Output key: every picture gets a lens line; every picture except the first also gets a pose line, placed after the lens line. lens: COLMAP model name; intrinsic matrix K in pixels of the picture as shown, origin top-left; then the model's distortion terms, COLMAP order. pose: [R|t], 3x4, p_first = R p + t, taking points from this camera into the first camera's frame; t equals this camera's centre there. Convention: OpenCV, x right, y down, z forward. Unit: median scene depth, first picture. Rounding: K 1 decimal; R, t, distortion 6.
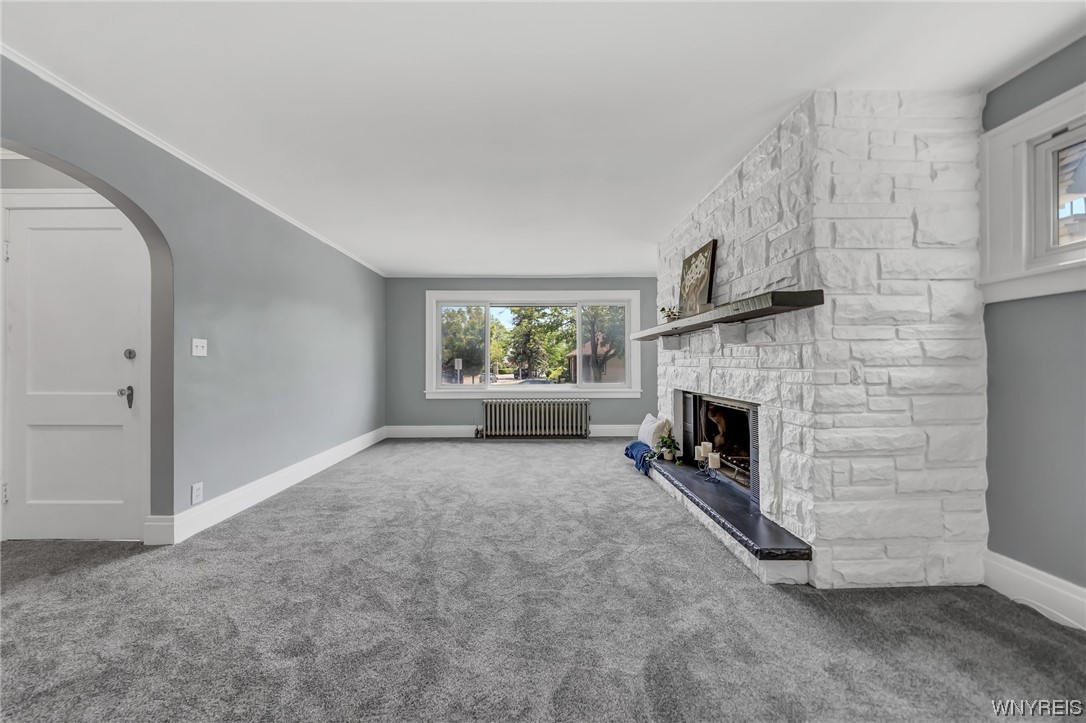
lens RADIAL K [[382.5, 0, 538.9], [0, 382.5, 364.2], [0, 0, 1]] dist [-0.002061, 0.000114]
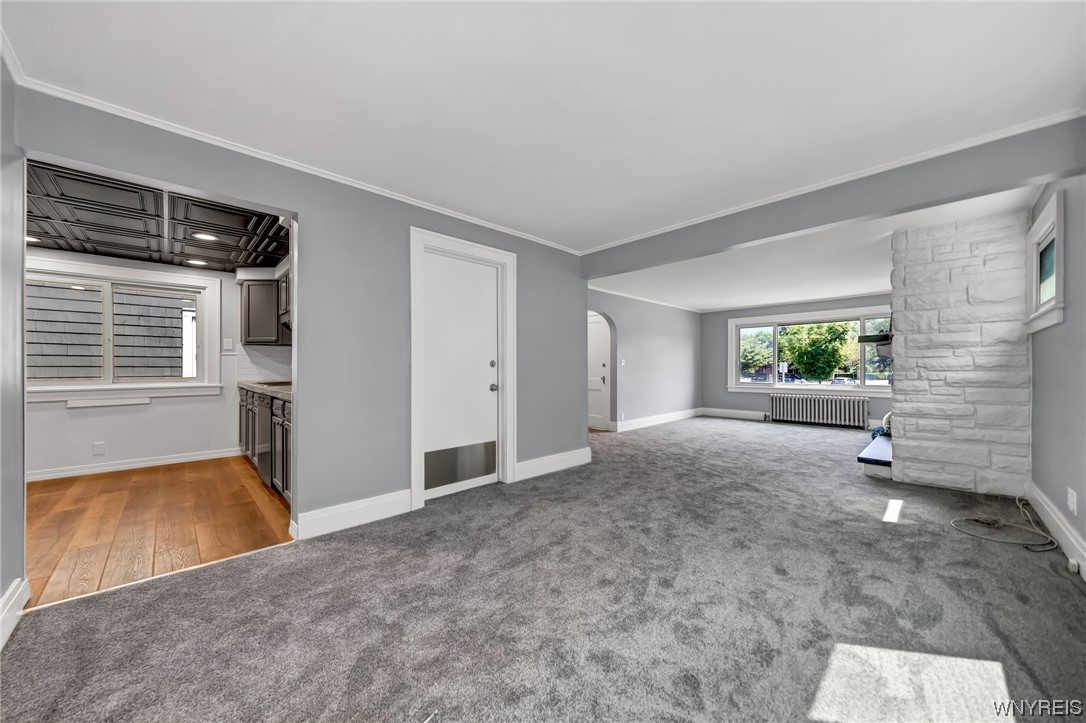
lens RADIAL K [[382.5, 0, 536.4], [0, 382.5, 369.2], [0, 0, 1]] dist [-0.002061, 0.000114]
pose [[0.675428, 0.002684, -0.737421, 0.839168], [0.001314, 0.999987, 0.004843, -0.012898], [0.737424, -0.004240, 0.675416, -1.558466]]
